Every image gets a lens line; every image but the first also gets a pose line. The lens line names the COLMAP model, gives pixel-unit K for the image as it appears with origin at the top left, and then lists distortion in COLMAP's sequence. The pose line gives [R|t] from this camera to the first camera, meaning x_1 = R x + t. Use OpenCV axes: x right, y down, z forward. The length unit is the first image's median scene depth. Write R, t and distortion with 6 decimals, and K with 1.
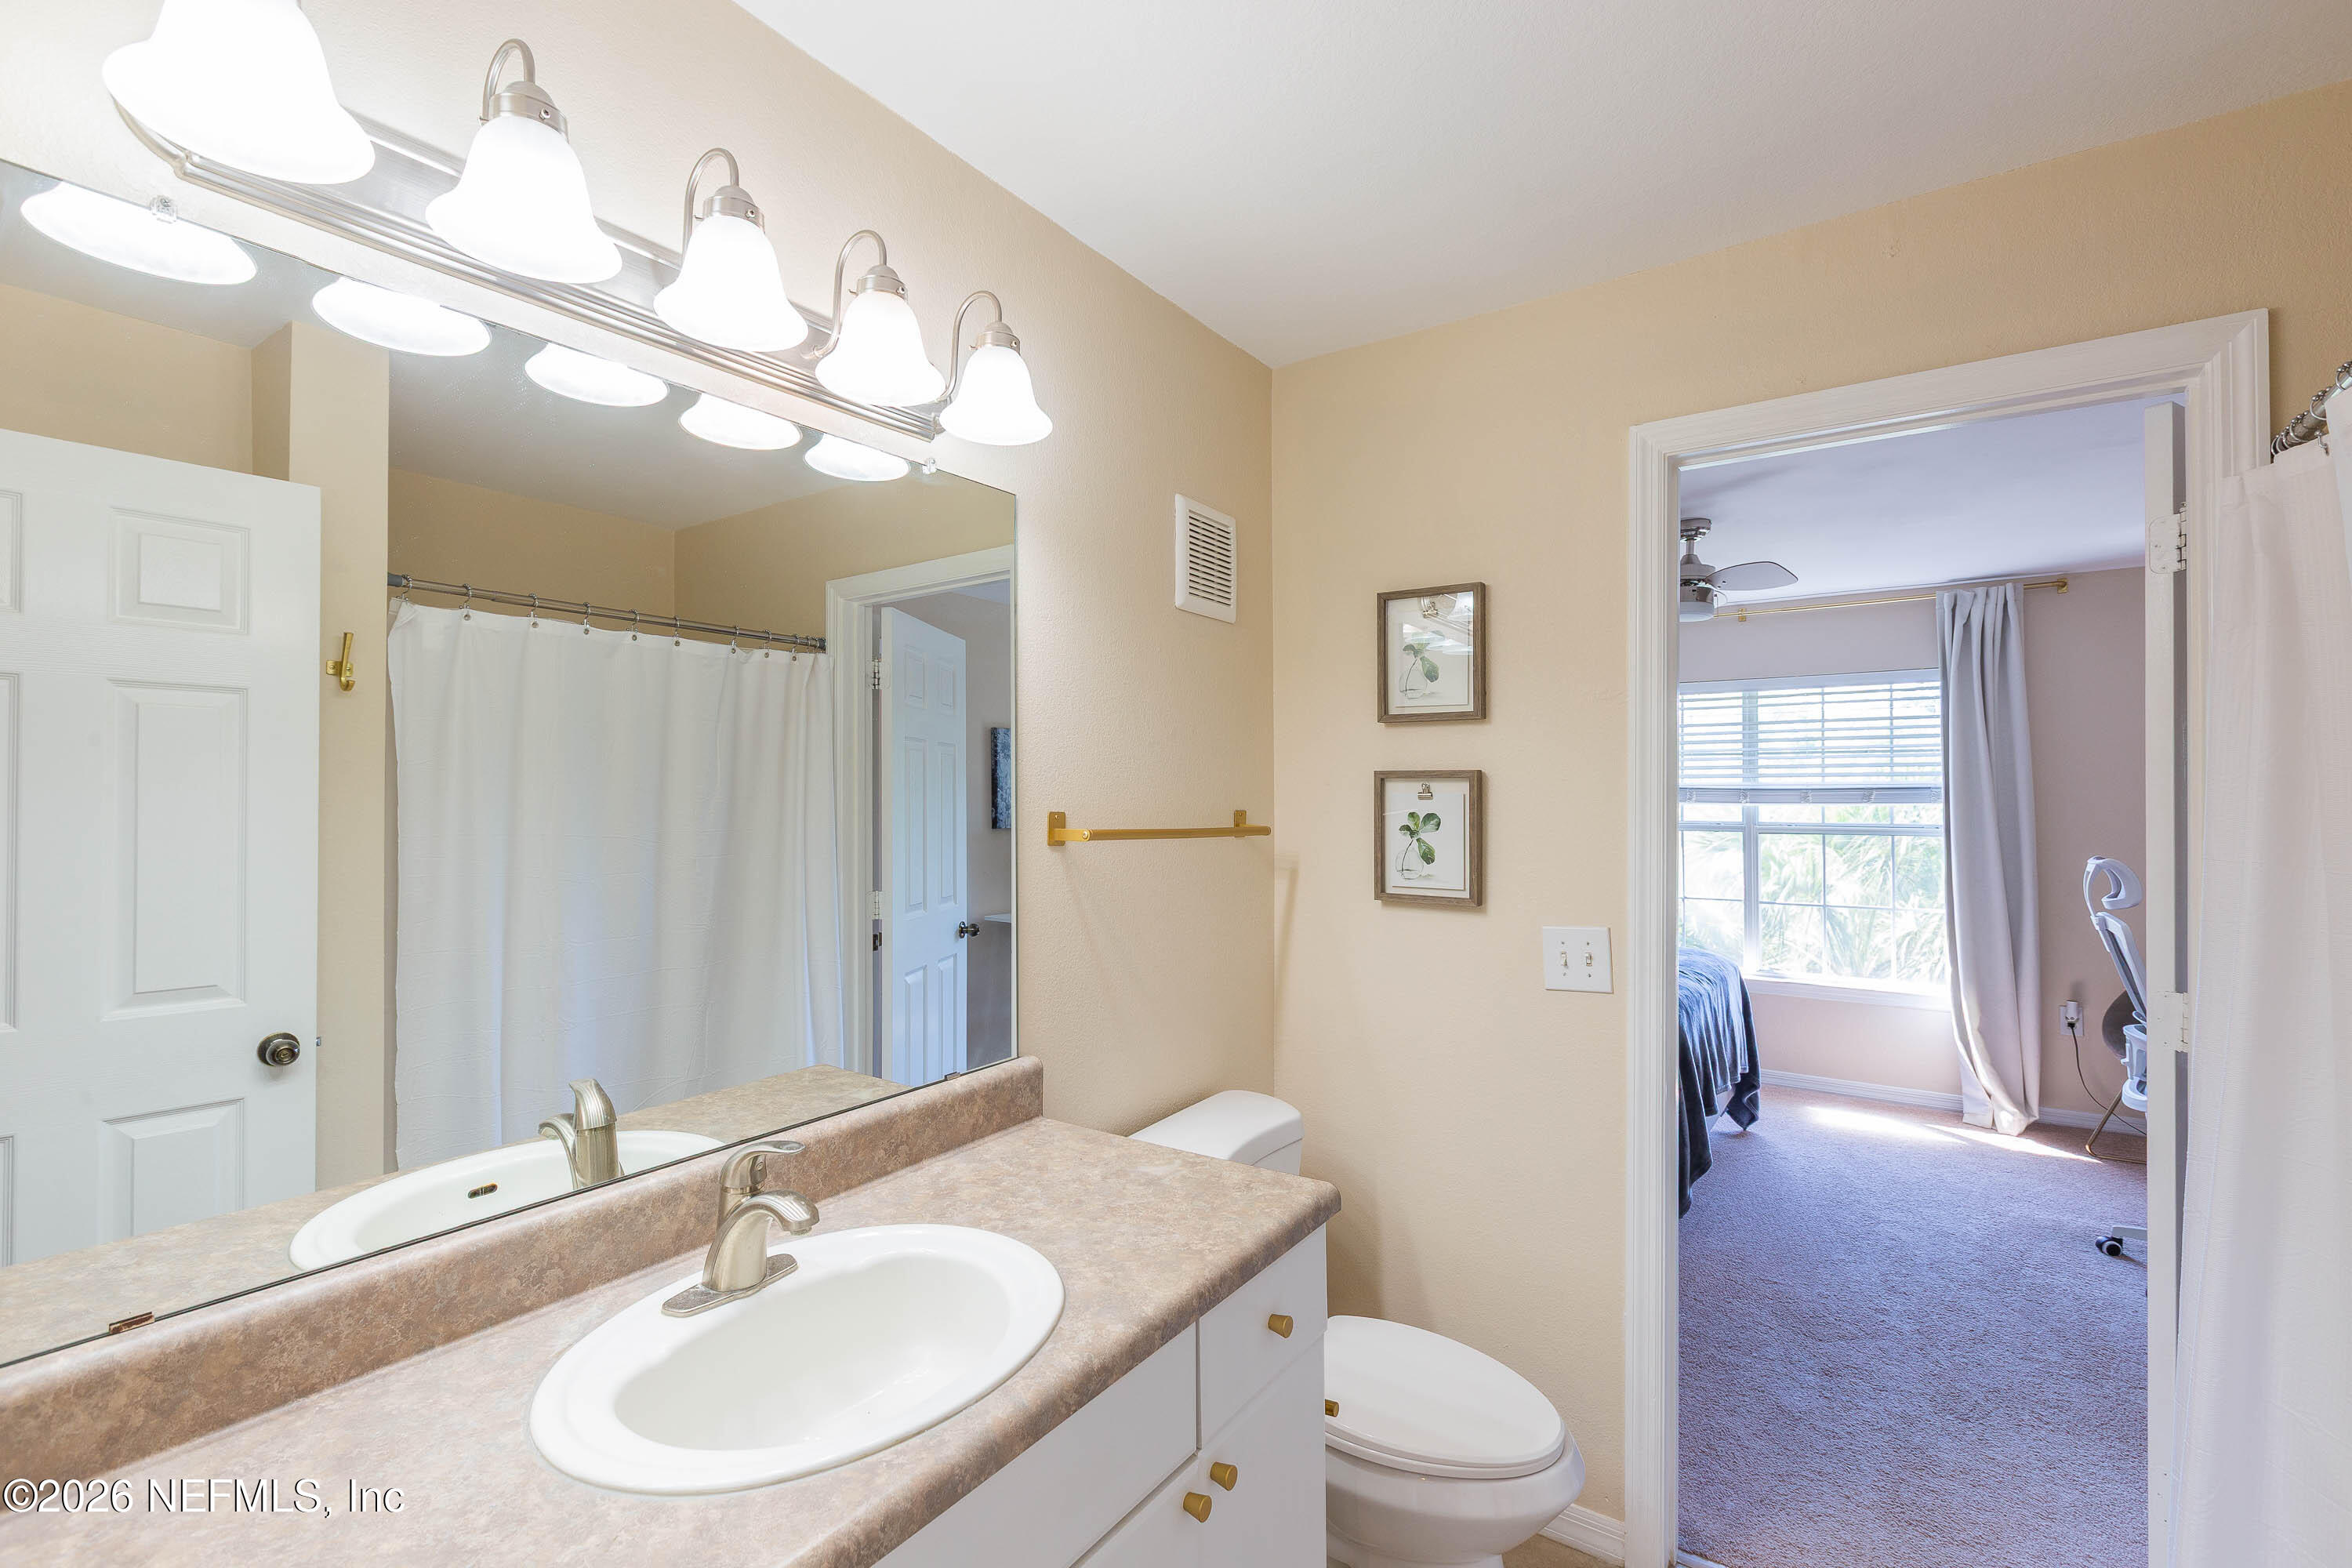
lens RADIAL K [[1061.4, 0, 1197.4], [0, 1061.4, 789.0], [0, 0, 1]] dist [0.002015, -0.002096]
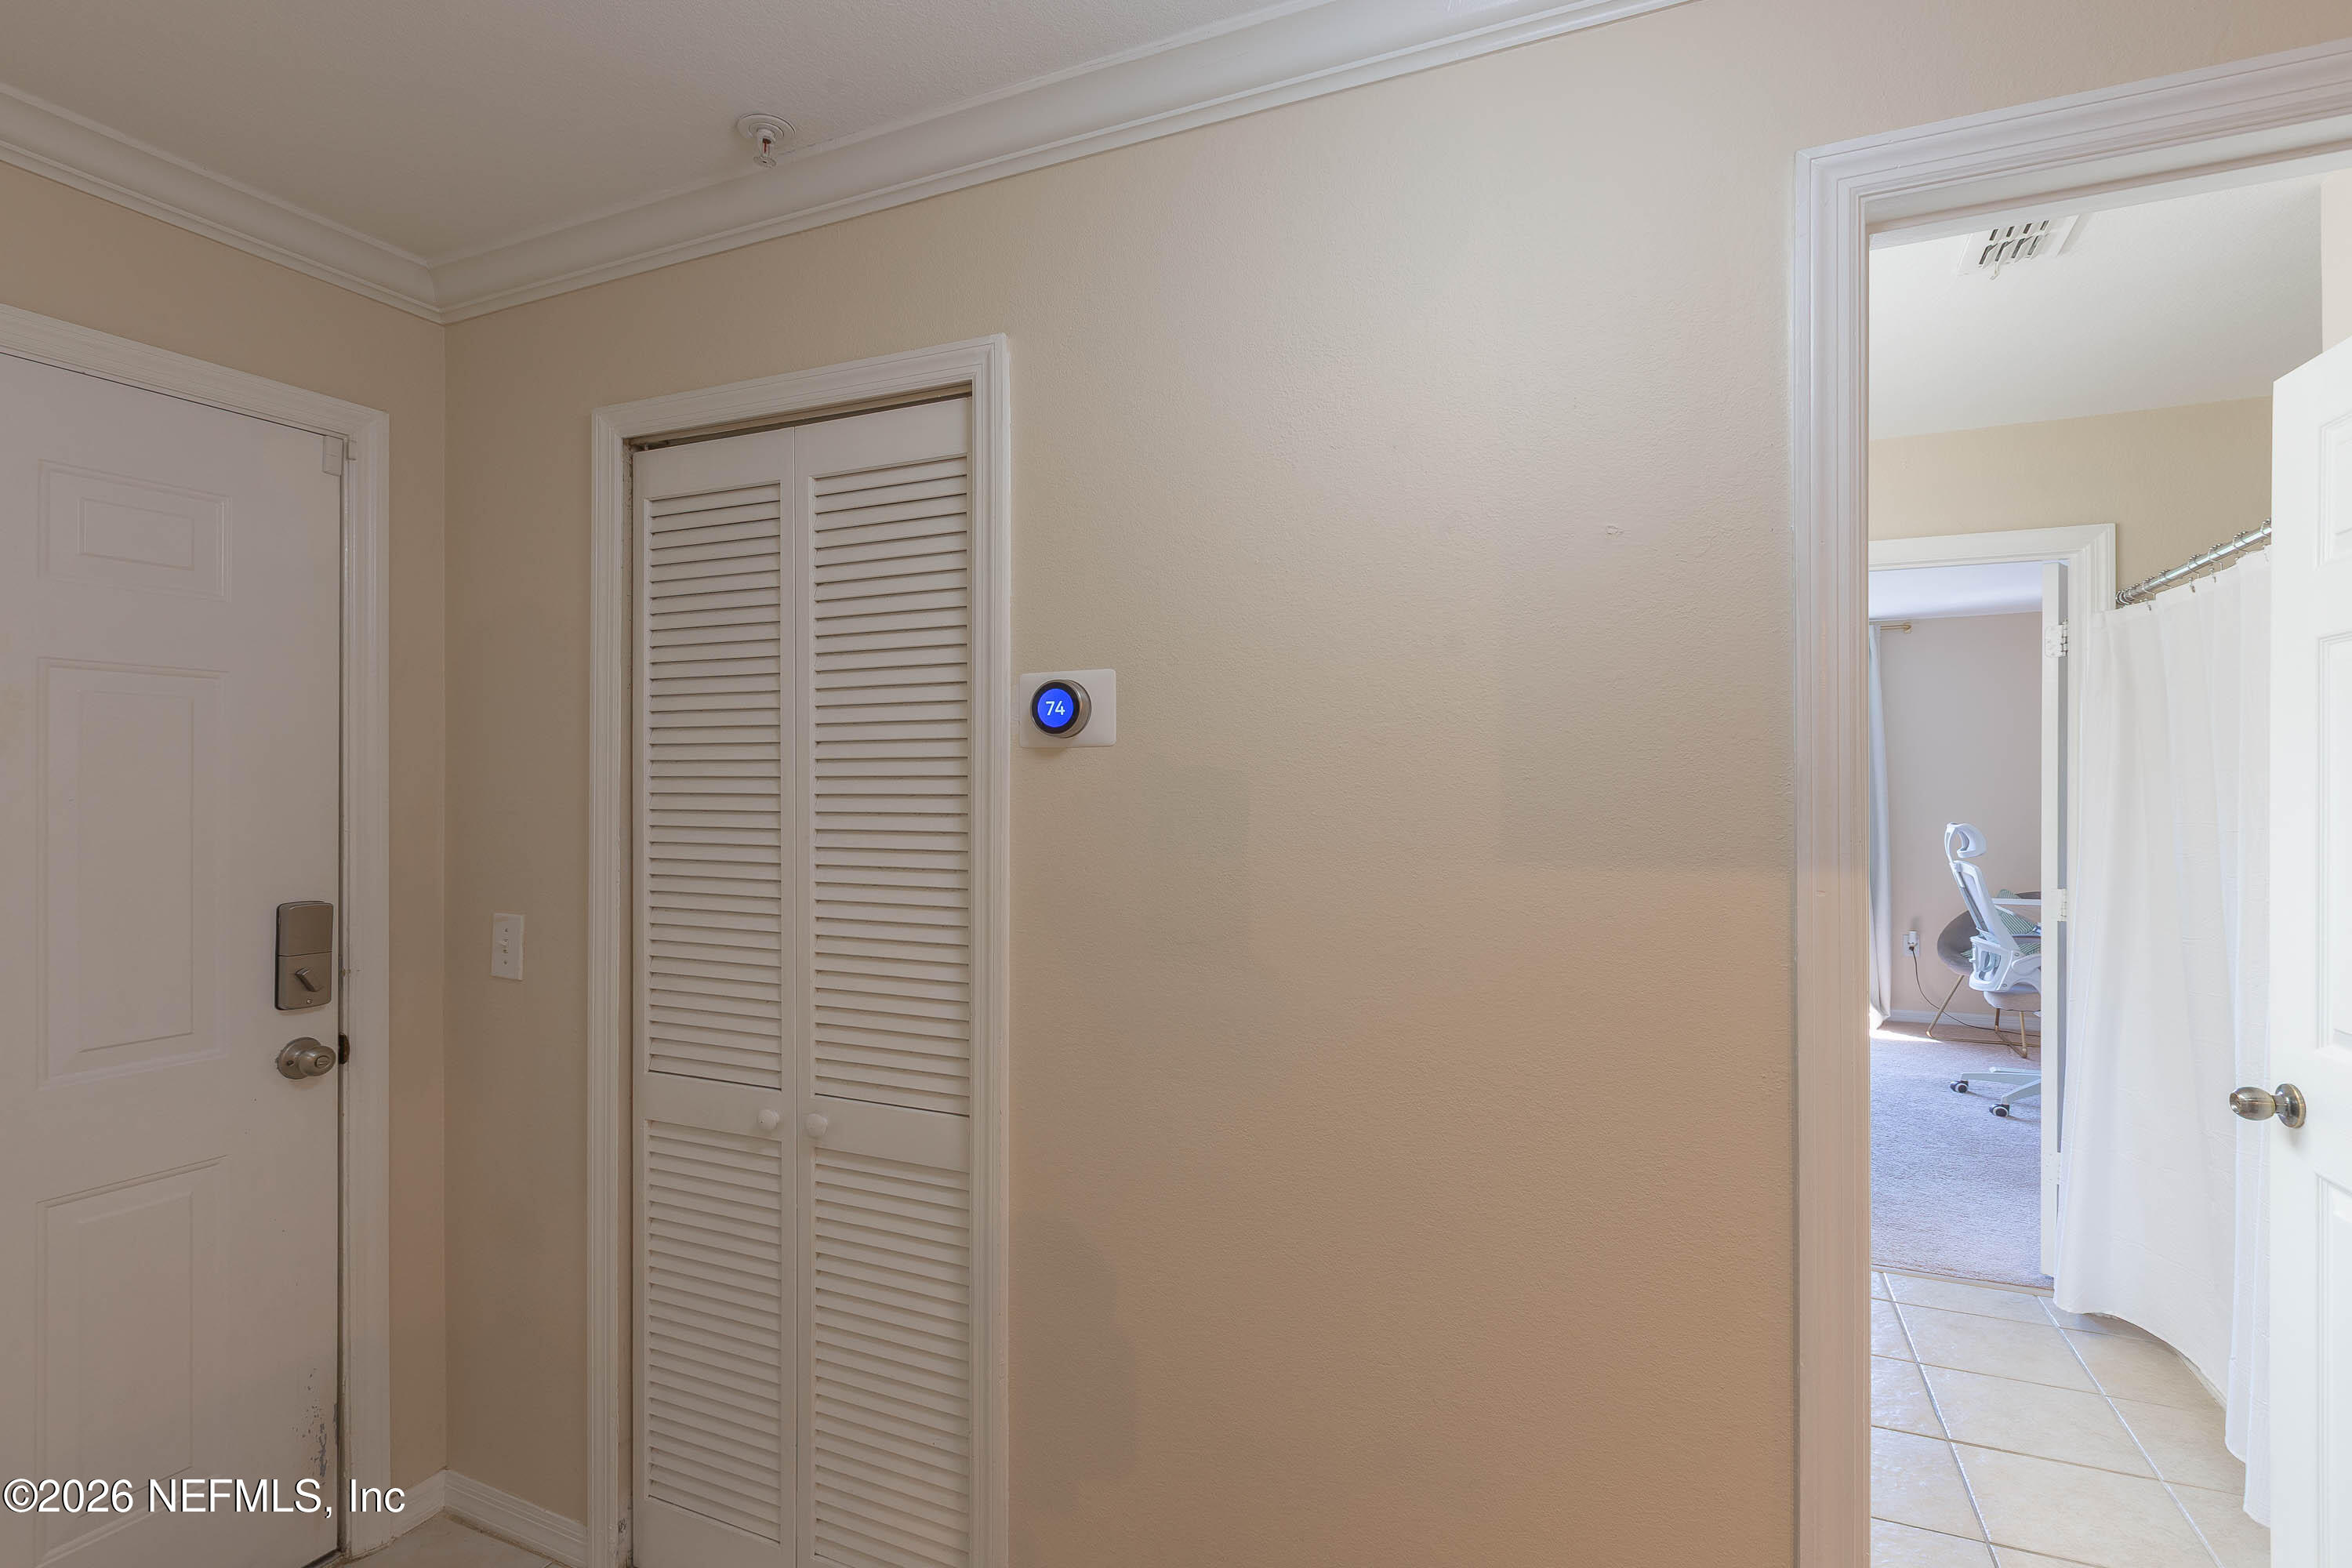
lens RADIAL K [[1061.4, 0, 1151.3], [0, 1061.4, 793.0], [0, 0, 1]] dist [0.002015, -0.002096]
pose [[0.991595, -0.004650, 0.129298, -0.449434], [0.002749, 0.999886, 0.014873, -0.002232], [-0.129353, -0.014393, 0.991494, -0.315933]]
